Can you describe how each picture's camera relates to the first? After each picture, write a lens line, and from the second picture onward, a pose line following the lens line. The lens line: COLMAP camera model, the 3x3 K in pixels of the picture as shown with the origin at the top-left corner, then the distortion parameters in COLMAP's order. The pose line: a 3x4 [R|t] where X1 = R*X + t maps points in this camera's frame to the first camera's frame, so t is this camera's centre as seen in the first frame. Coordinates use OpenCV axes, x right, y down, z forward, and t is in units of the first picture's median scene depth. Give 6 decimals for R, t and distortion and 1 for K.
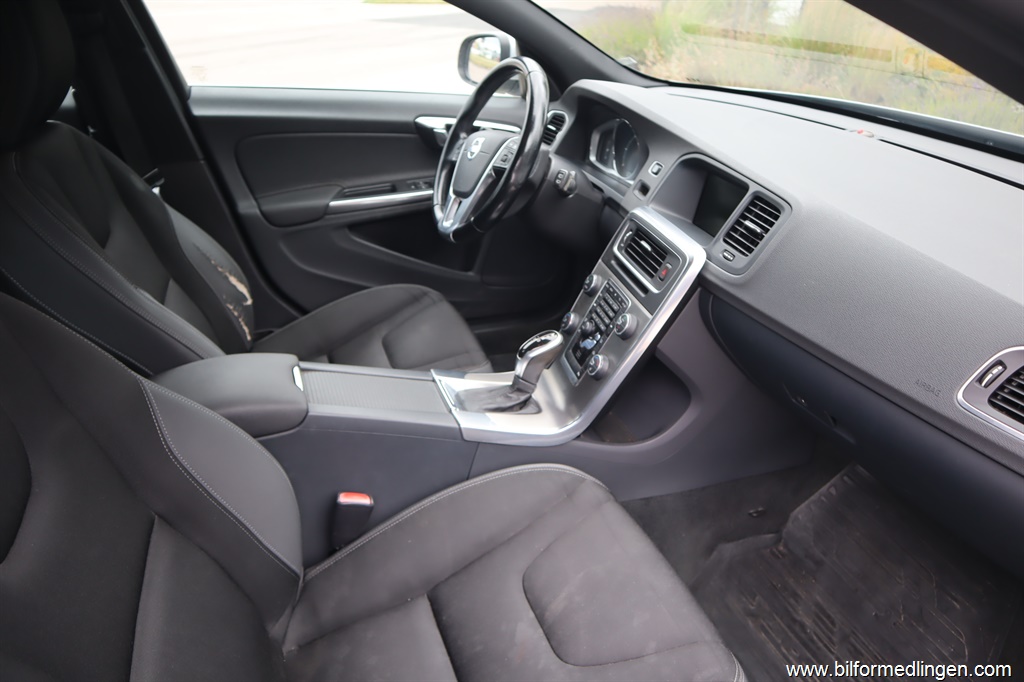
lens RADIAL K [[708.6, 0, 515.8], [0, 708.6, 332.2], [0, 0, 1]] dist [-0.112285, 0.064773]
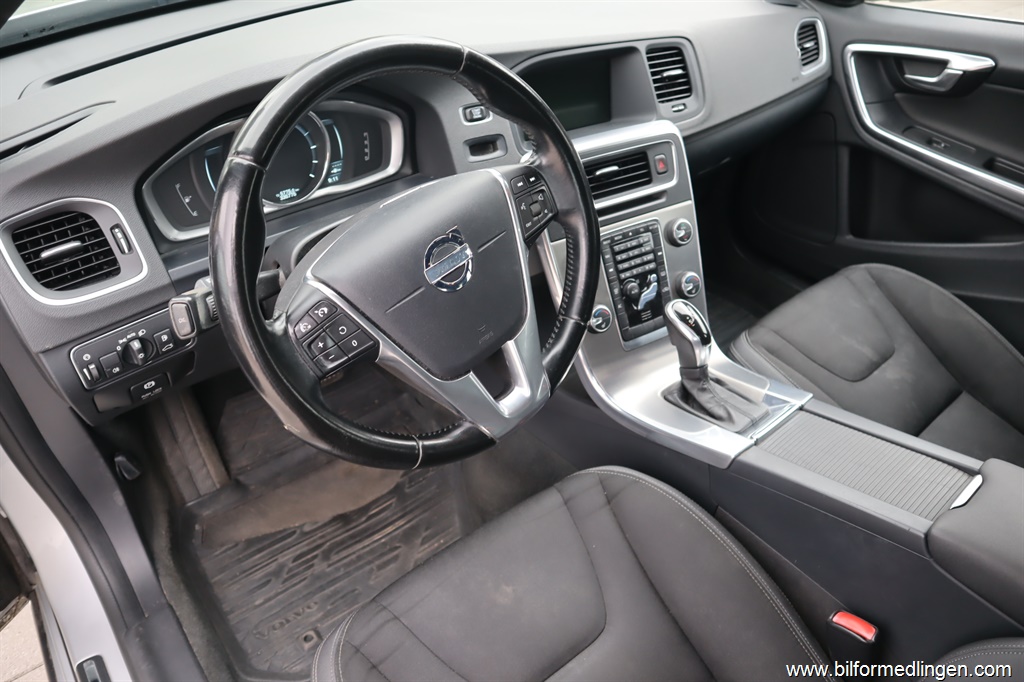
lens RADIAL K [[708.6, 0, 512.9], [0, 708.6, 337.5], [0, 0, 1]] dist [-0.112285, 0.064773]
pose [[-0.324354, -0.618652, 0.715587, -0.577334], [0.393810, 0.599497, 0.696790, -0.723775], [-0.860063, 0.507812, 0.049182, 1.316280]]
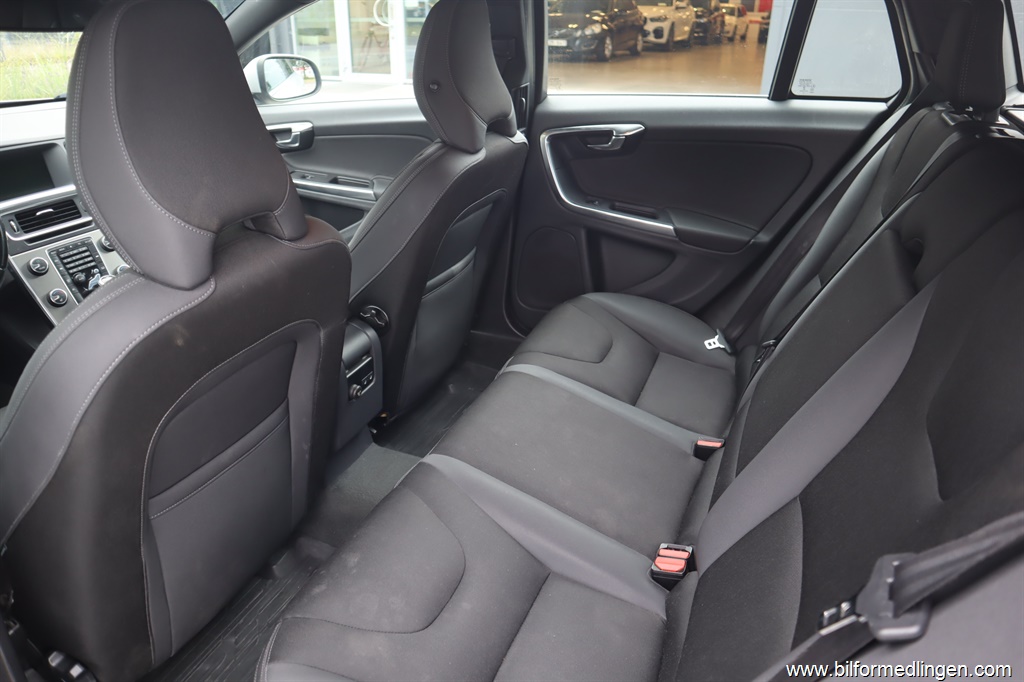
lens RADIAL K [[708.6, 0, 511.4], [0, 708.6, 341.5], [0, 0, 1]] dist [-0.112285, 0.064773]
pose [[-0.725691, -0.334499, 0.601235, -1.593801], [0.292954, 0.640463, 0.709919, -0.740743], [-0.622536, 0.691315, -0.366786, 1.246791]]
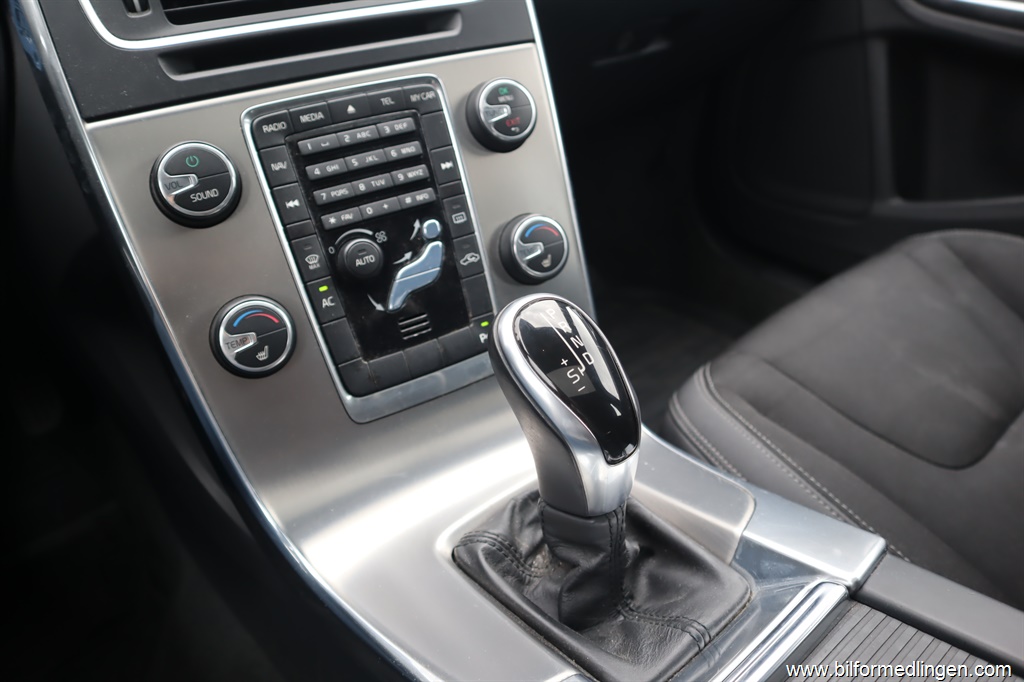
lens RADIAL K [[708.6, 0, 508.4], [0, 708.6, 335.1], [0, 0, 1]] dist [-0.112285, 0.064773]
pose [[-0.328460, -0.546212, 0.770562, -0.210820], [0.430263, 0.639734, 0.636879, -0.182498], [-0.840826, 0.540734, 0.024888, 1.135695]]
